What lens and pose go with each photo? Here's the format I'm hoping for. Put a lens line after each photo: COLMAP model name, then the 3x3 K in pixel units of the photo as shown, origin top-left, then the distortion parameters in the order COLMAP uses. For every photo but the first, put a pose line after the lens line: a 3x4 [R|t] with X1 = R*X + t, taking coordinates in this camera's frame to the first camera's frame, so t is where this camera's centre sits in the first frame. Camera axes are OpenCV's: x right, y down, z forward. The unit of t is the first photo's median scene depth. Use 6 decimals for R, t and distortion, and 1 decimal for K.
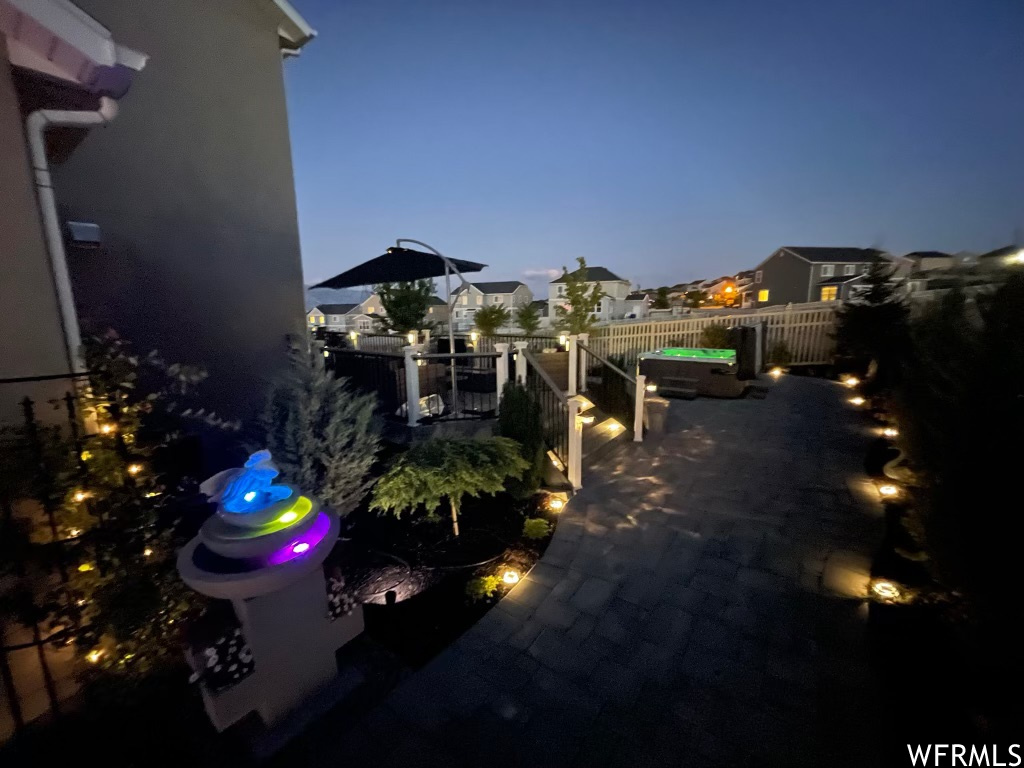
lens RADIAL K [[411.3, 0, 508.6], [0, 411.3, 385.9], [0, 0, 1]] dist [-0.000282, 0.000027]
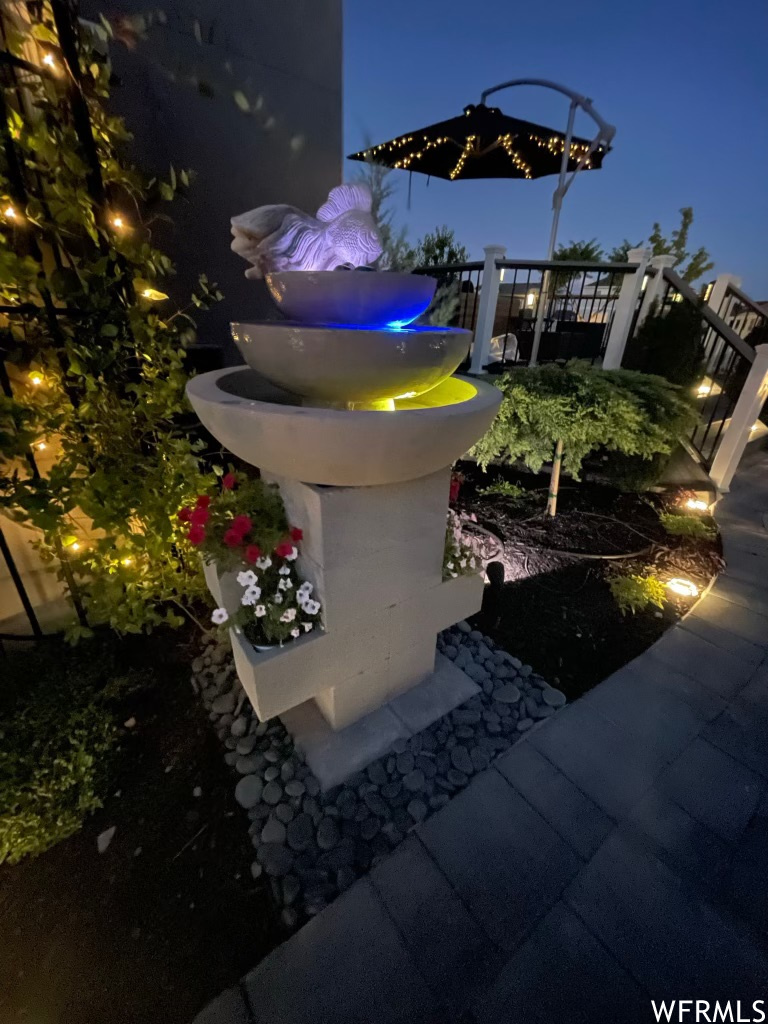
lens RADIAL K [[411.3, 0, 383.9], [0, 411.3, 511.4], [0, 0, 1]] dist [-0.000282, 0.000027]
pose [[0.956162, 0.169392, -0.238874, -0.385354], [-0.105528, 0.960225, 0.258517, 0.353309], [0.273164, -0.221977, 0.936006, 0.497069]]
